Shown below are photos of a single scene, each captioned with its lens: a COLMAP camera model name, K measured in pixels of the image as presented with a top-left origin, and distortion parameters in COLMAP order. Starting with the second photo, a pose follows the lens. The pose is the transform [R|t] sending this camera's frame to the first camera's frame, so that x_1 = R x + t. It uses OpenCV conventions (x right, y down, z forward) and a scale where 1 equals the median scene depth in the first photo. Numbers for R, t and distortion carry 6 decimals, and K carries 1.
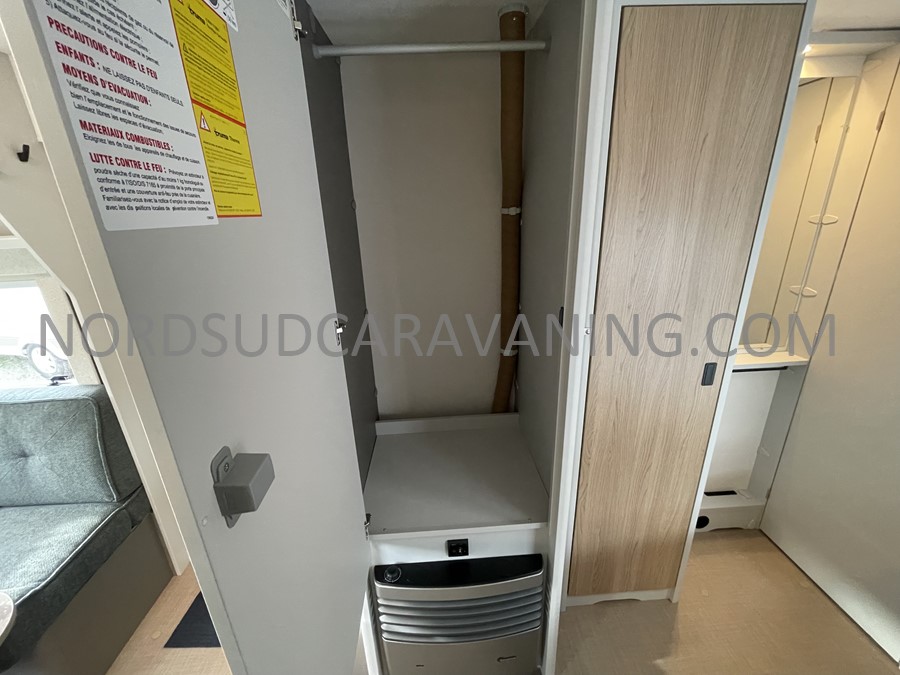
lens RADIAL K [[357.9, 0, 450.0], [0, 357.9, 337.5], [0, 0, 1]] dist [0.008753, -0.004796]
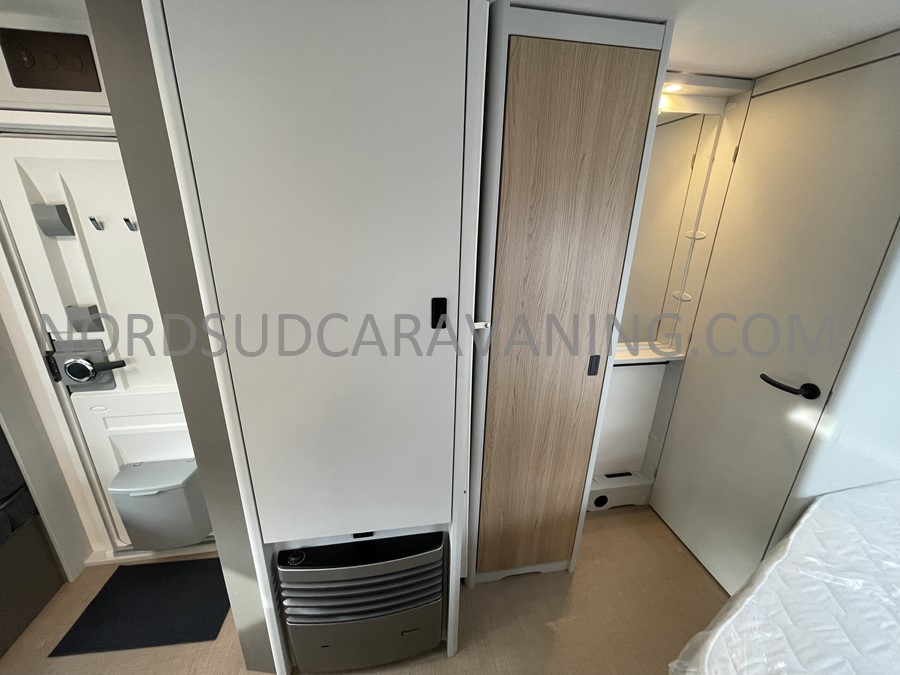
lens RADIAL K [[359.4, 0, 448.5], [0, 359.4, 336.2], [0, 0, 1]] dist [-0.000586, 0.000013]
pose [[0.991261, 0.017213, 0.130787, 0.106641], [-0.017242, 0.999851, -0.000915, 0.017179], [-0.130783, -0.001348, 0.991410, -0.060892]]
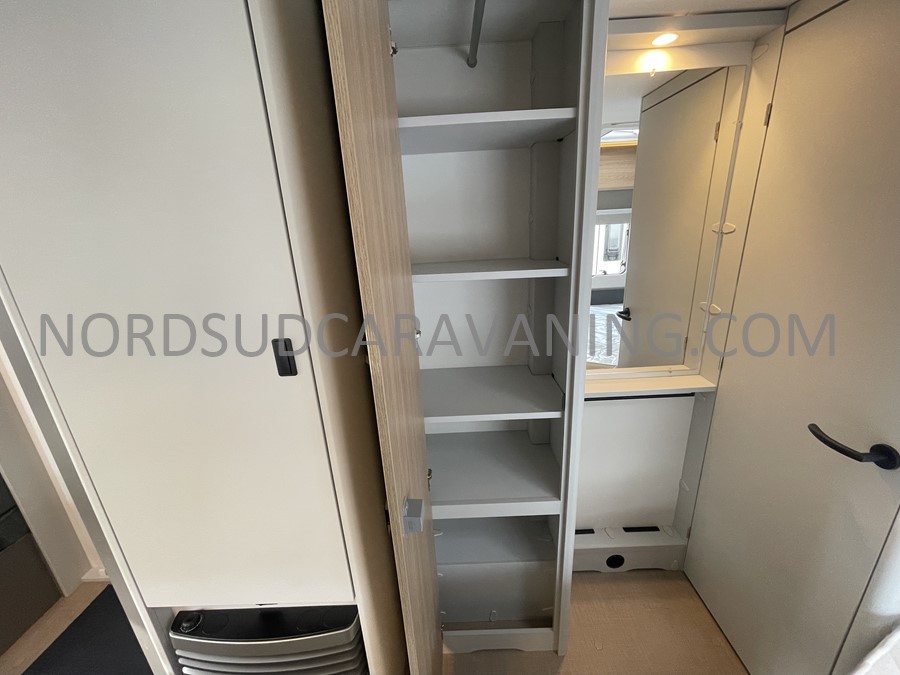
lens RADIAL K [[363.9, 0, 449.4], [0, 363.9, 334.1], [0, 0, 1]] dist [0.000569, -0.000069]
pose [[0.998318, 0.000908, -0.057975, 0.475131], [-0.001460, 0.999954, -0.009469, -0.067189], [0.057964, 0.009538, 0.998273, 0.081105]]
